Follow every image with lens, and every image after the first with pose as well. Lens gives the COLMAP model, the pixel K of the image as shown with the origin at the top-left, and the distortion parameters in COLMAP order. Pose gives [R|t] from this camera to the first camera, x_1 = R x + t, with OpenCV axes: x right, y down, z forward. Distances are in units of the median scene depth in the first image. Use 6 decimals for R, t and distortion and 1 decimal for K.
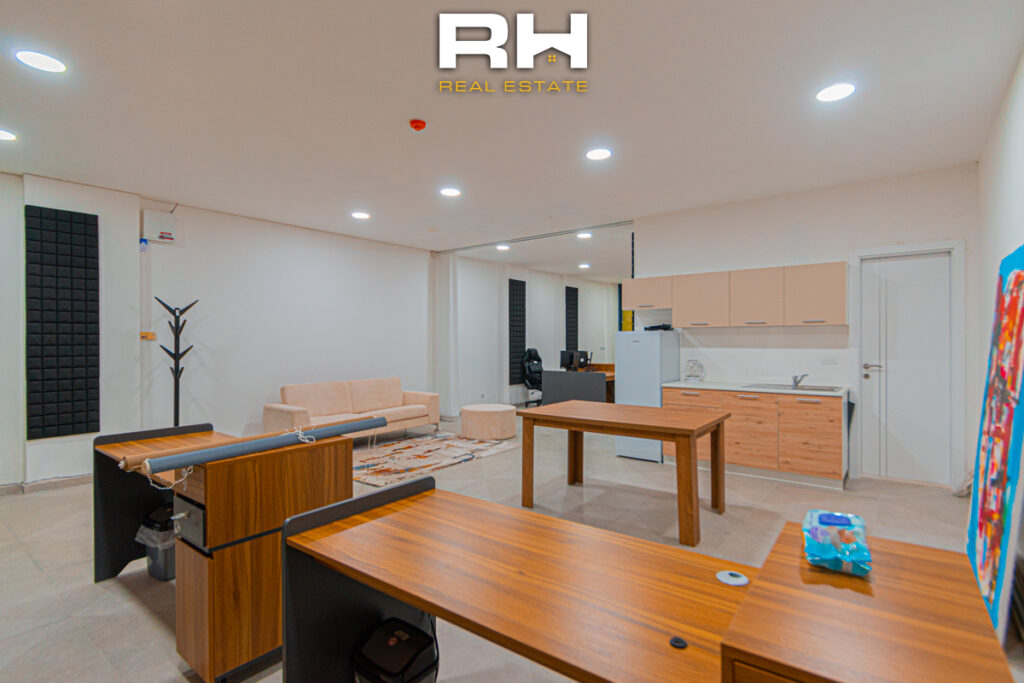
lens RADIAL K [[489.5, 0, 511.9], [0, 489.5, 342.6], [0, 0, 1]] dist [-0.001688, -0.000028]
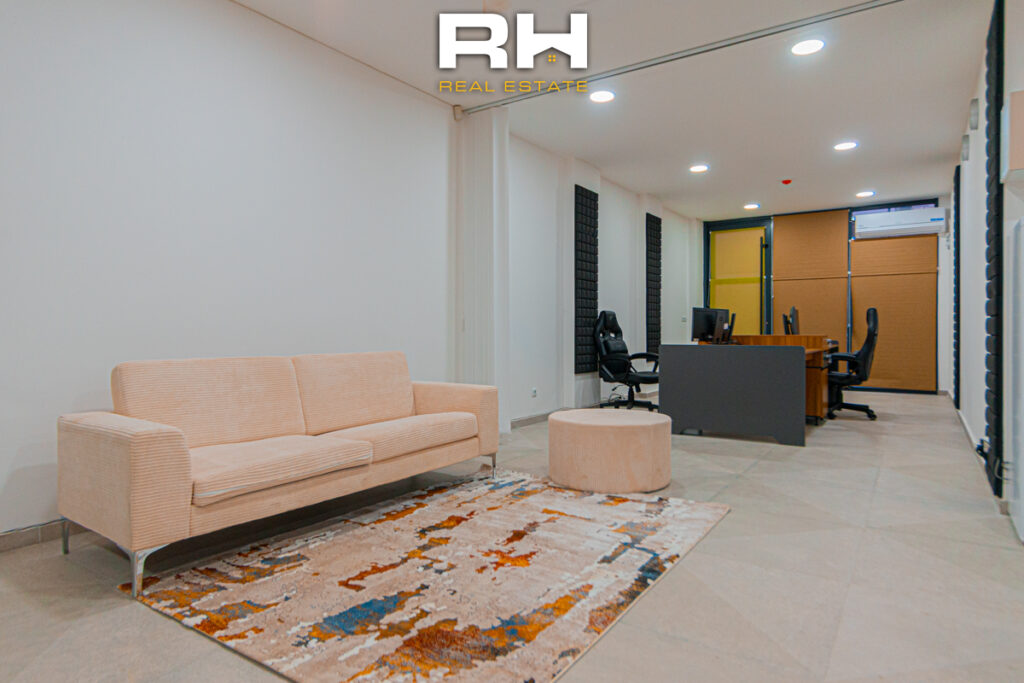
lens RADIAL K [[596.5, 0, 514.7], [0, 596.5, 341.1], [0, 0, 1]] dist [0.003560, 0.000329]
pose [[0.997699, 0.002976, 0.067738, -0.134563], [-0.004110, 0.999853, 0.016619, 0.042036], [-0.067678, -0.016859, 0.997565, 0.358250]]
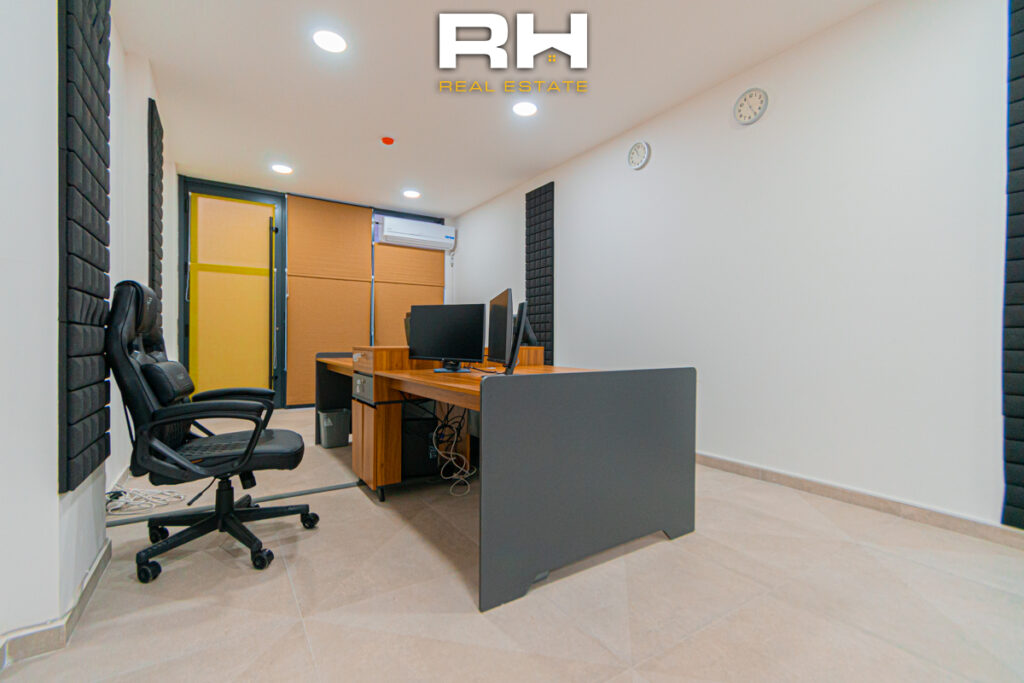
lens RADIAL K [[455.2, 0, 512.9], [0, 455.2, 341.9], [0, 0, 1]] dist [0.001065, 0.000028]
pose [[0.325190, 0.004120, 0.945640, -0.105164], [-0.008650, 0.999962, -0.001382, 0.041878], [-0.945609, -0.007730, 0.325213, 0.912998]]
